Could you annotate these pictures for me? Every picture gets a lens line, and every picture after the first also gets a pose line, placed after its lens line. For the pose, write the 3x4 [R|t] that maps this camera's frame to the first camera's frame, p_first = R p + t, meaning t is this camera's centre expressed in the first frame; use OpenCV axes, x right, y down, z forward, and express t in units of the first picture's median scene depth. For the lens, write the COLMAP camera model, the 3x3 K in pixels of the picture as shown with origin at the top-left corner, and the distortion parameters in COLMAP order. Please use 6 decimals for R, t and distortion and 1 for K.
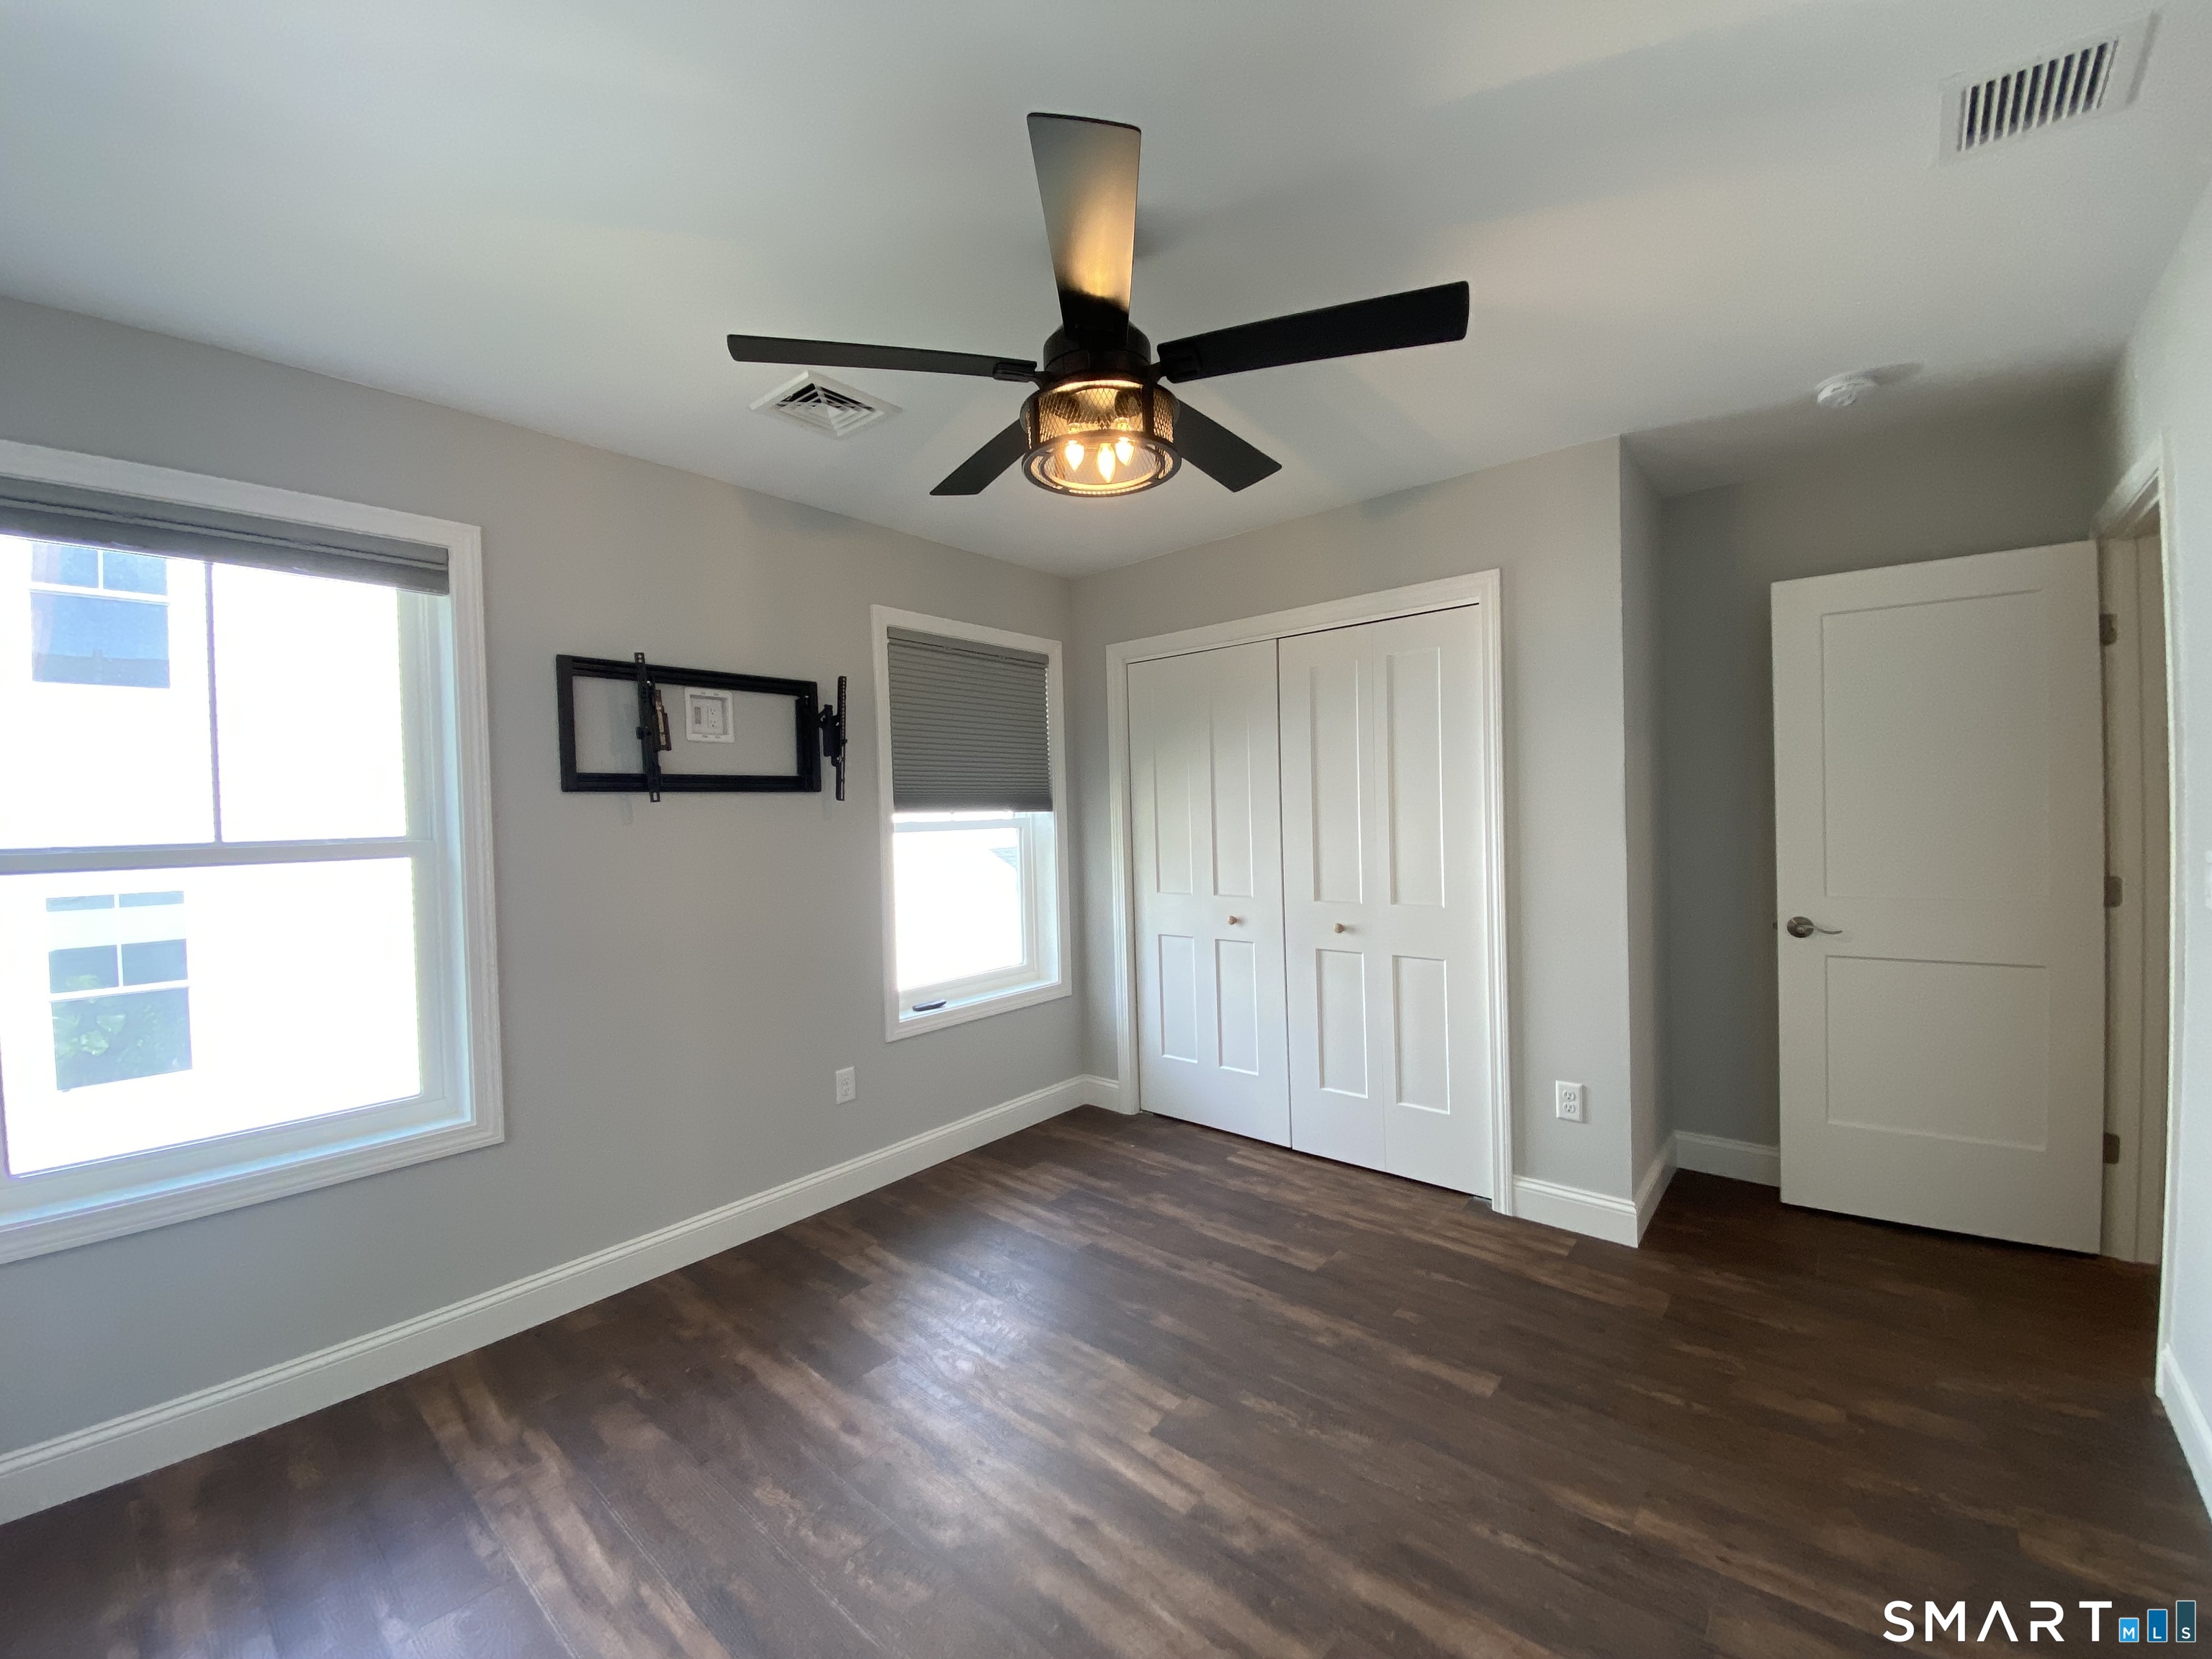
lens RADIAL K [[903.7, 0, 1103.2], [0, 903.7, 828.4], [0, 0, 1]] dist [0.051278, -0.029981]
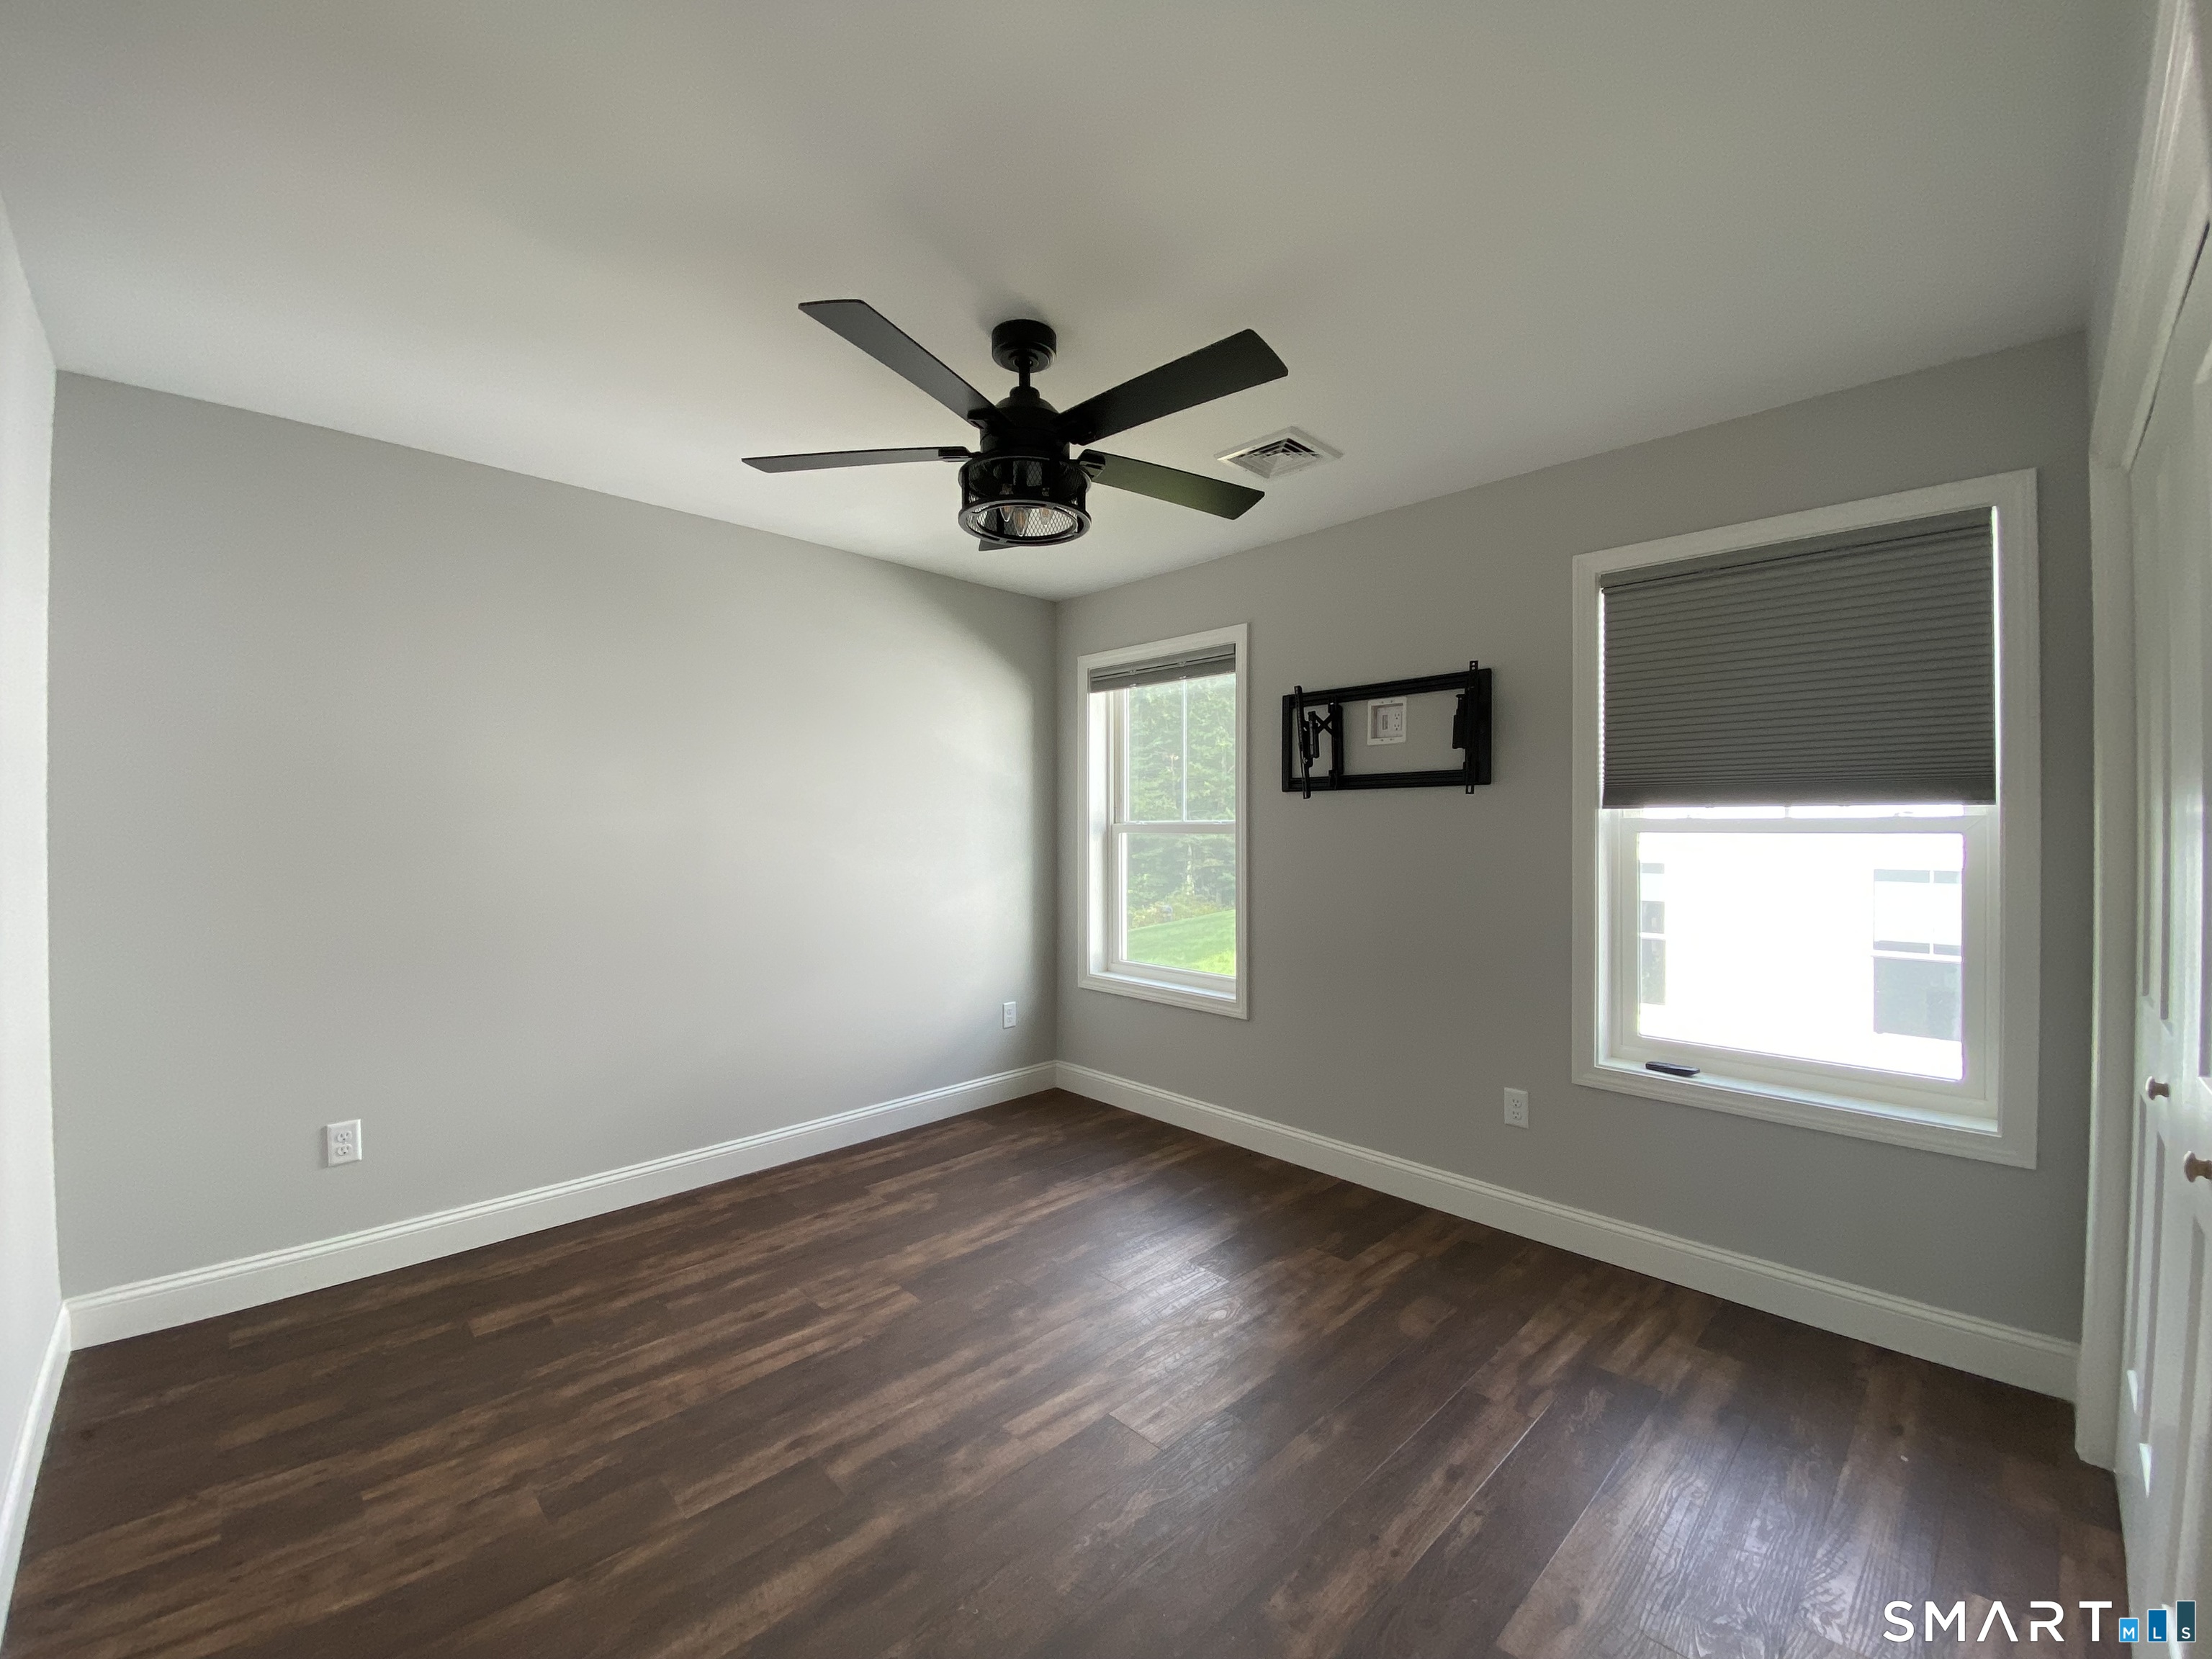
lens RADIAL K [[903.7, 0, 1103.2], [0, 903.7, 828.4], [0, 0, 1]] dist [0.051278, -0.029981]
pose [[-0.081678, 0.029637, -0.996218, 0.858023], [-0.015425, 0.999400, 0.030996, -0.023207], [0.996539, 0.017898, -0.081172, 0.869968]]
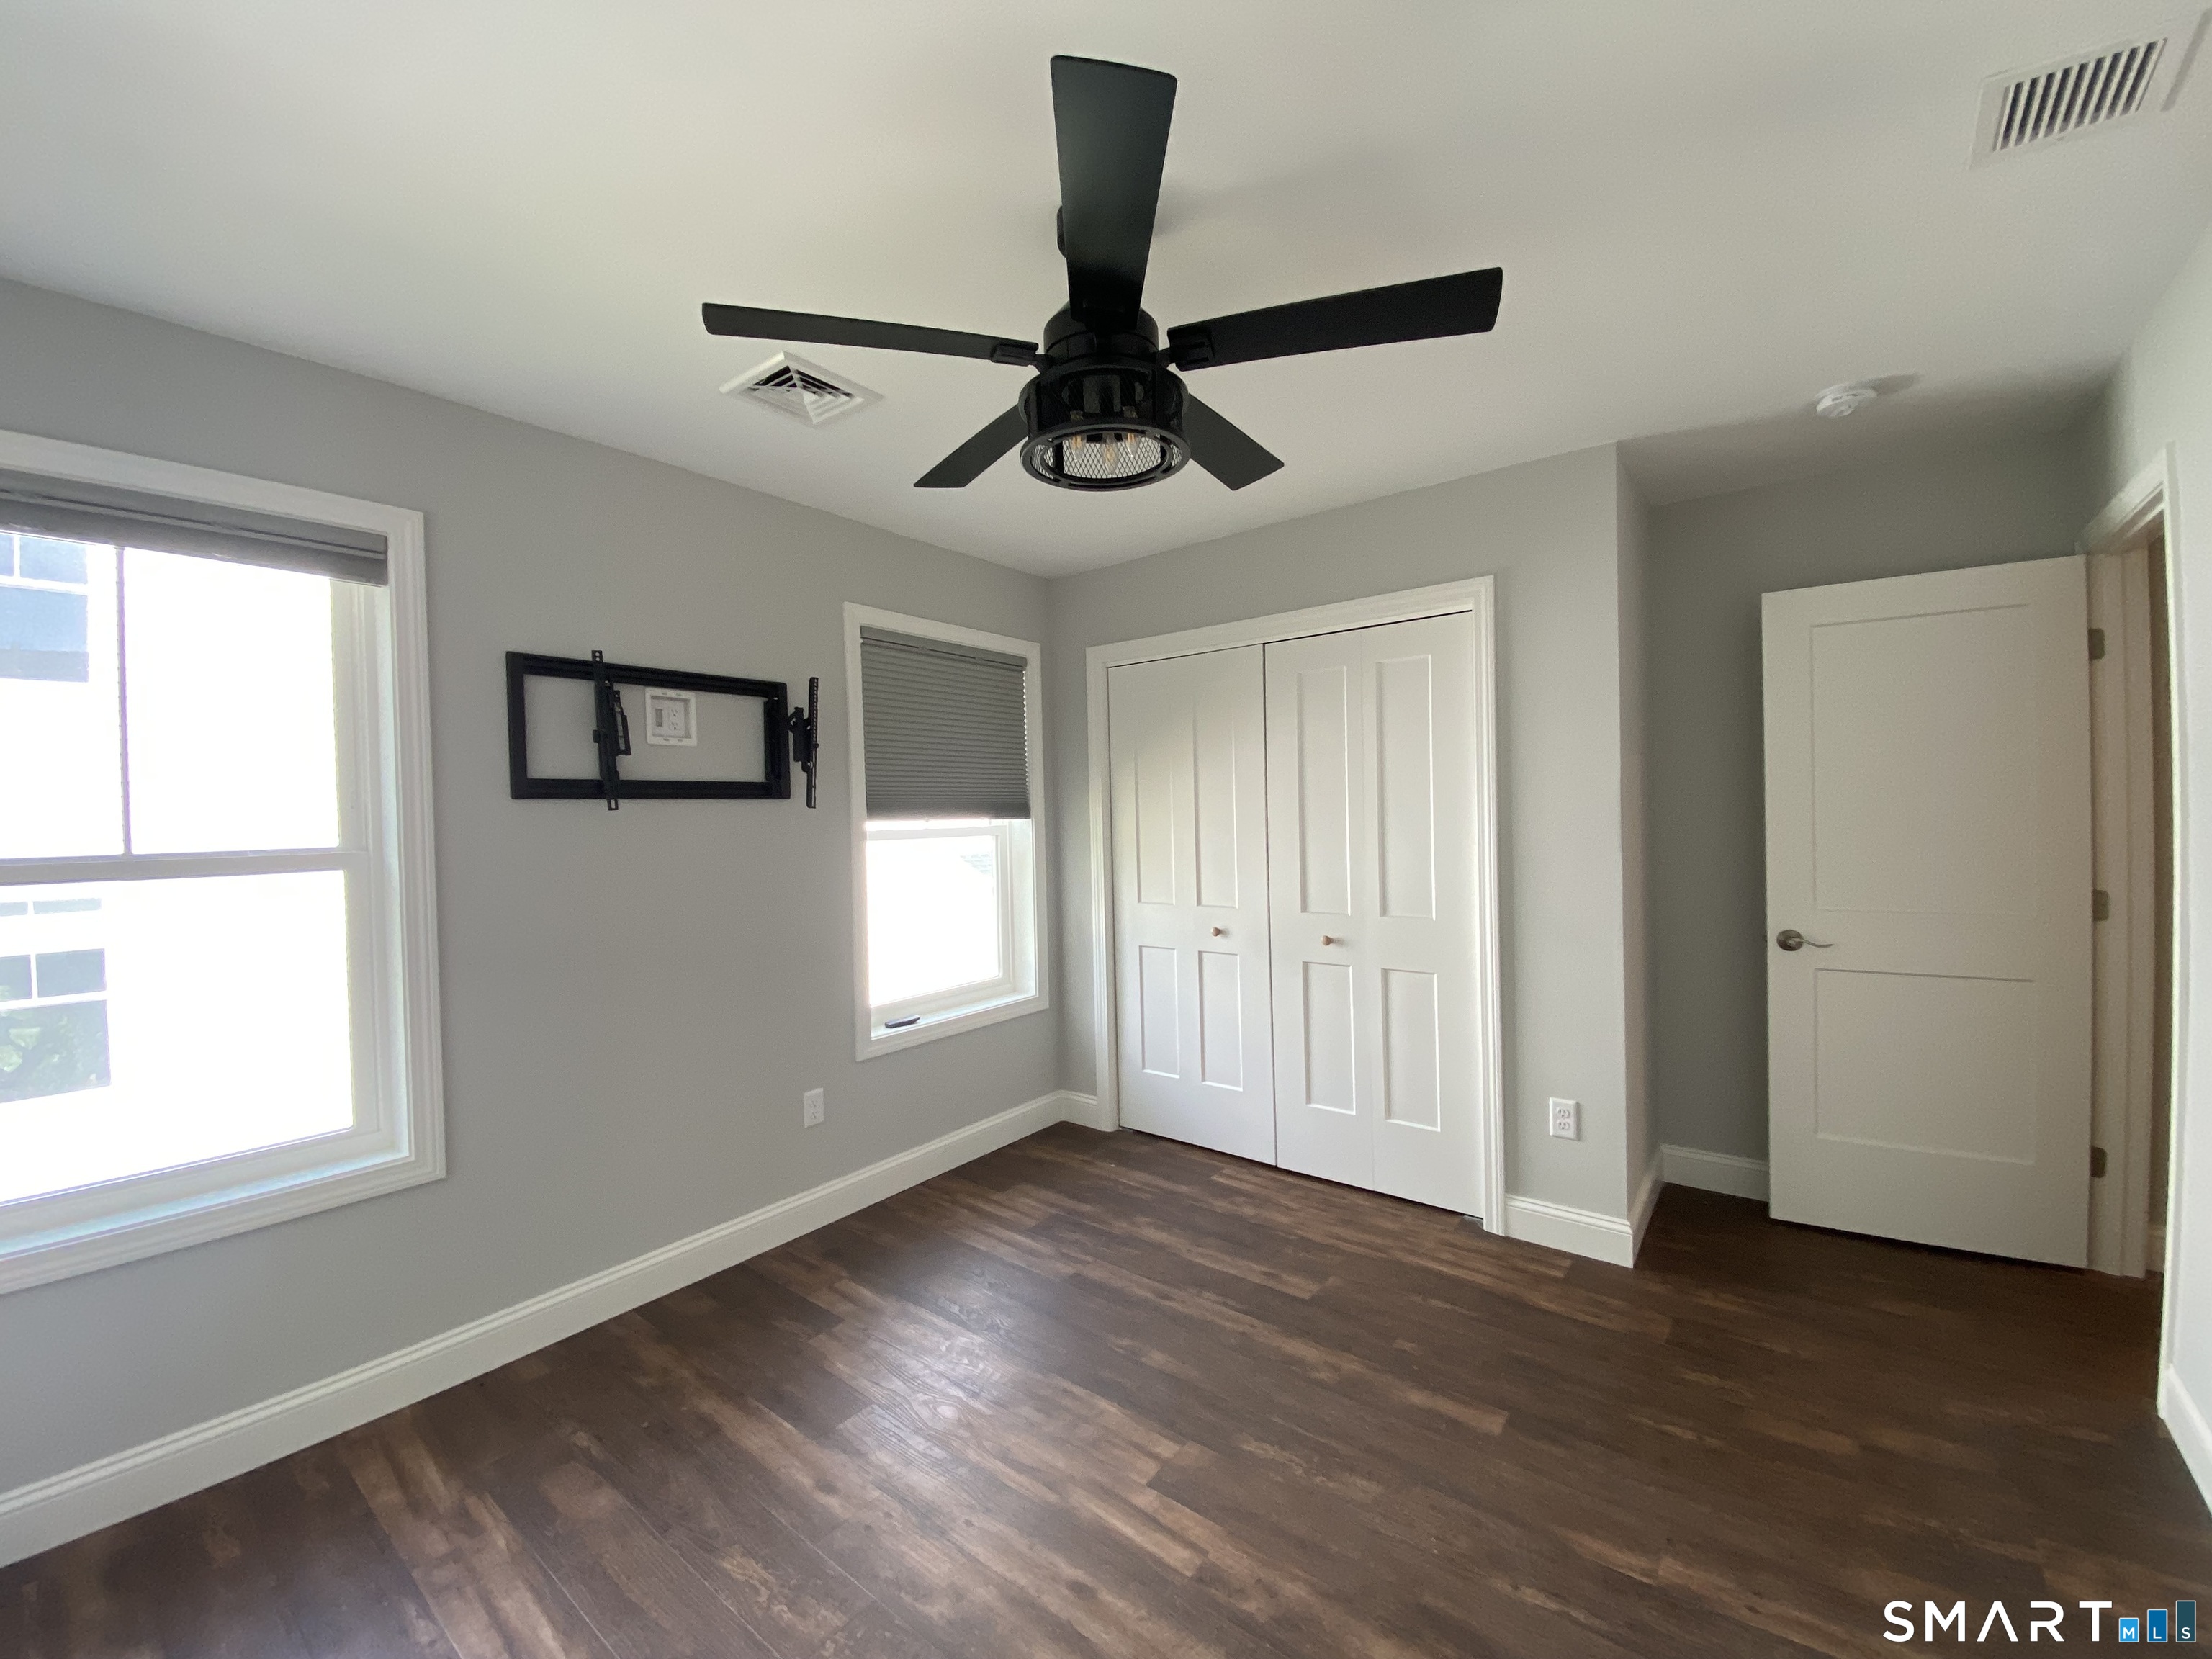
lens RADIAL K [[903.7, 0, 1103.2], [0, 903.7, 828.4], [0, 0, 1]] dist [0.051278, -0.029981]
pose [[0.999149, 0.003659, 0.041079, -0.029409], [-0.003498, 0.999986, -0.004008, -0.008595], [-0.041093, 0.003860, 0.999148, 0.046528]]
